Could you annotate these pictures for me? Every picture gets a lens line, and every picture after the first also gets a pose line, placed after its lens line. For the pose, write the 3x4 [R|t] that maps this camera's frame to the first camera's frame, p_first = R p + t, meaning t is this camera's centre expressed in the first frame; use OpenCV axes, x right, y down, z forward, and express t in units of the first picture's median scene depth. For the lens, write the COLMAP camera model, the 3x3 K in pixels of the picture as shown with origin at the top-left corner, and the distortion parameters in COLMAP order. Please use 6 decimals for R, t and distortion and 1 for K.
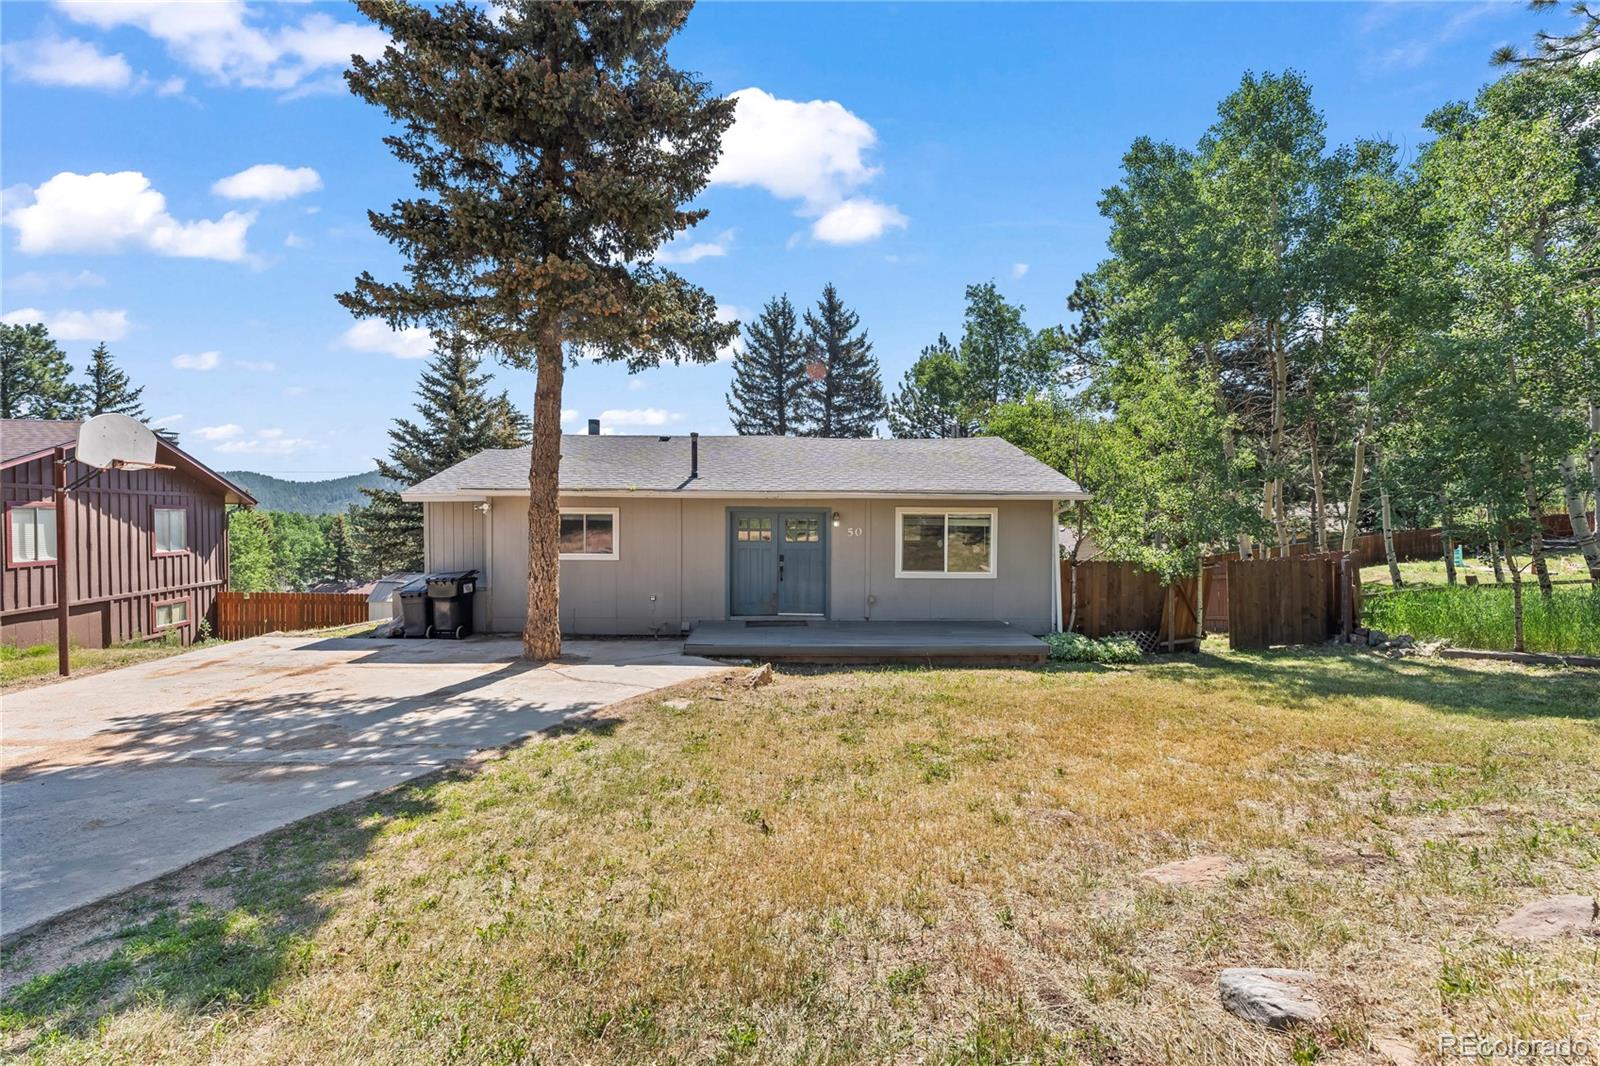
lens RADIAL K [[644.5, 0, 786.8], [0, 644.5, 521.4], [0, 0, 1]] dist [-0.003053, 0.000130]
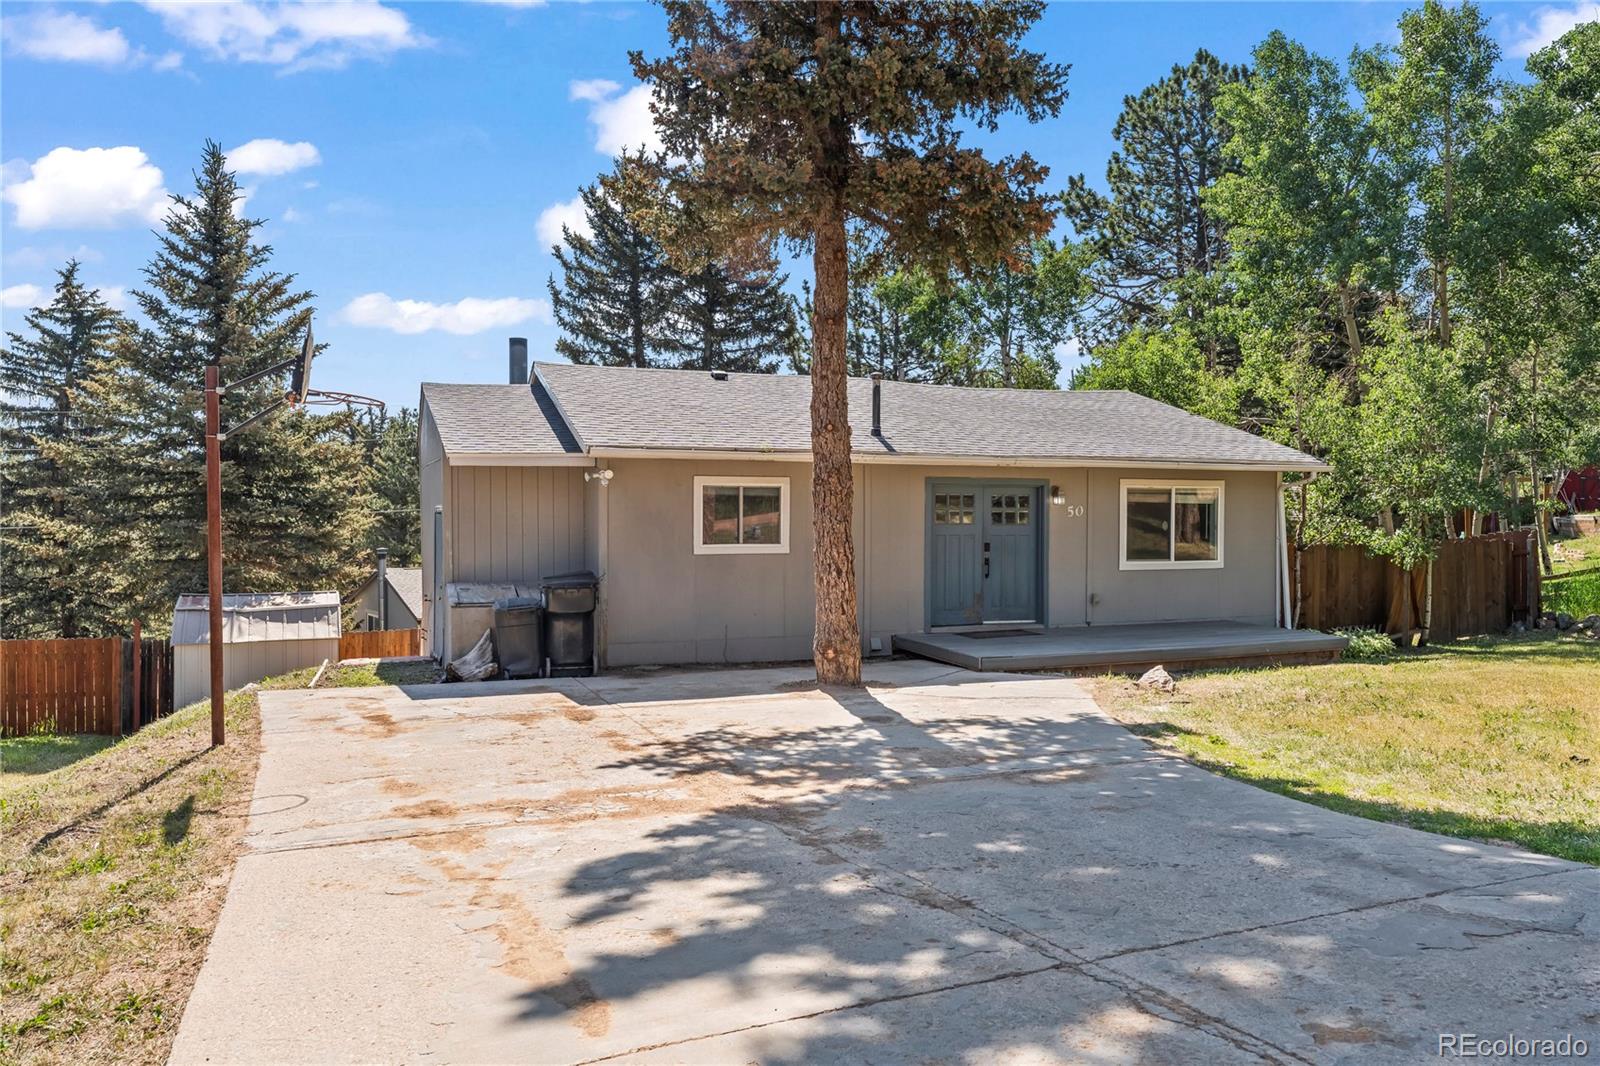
lens RADIAL K [[1068.5, 0, 793.1], [0, 1068.5, 502.2], [0, 0, 1]] dist [-0.004459, 0.002737]
pose [[0.941341, -0.000859, 0.337456, -0.640280], [0.004202, 0.999949, -0.009174, 0.016154], [-0.337431, 0.010054, 0.941297, -0.085988]]
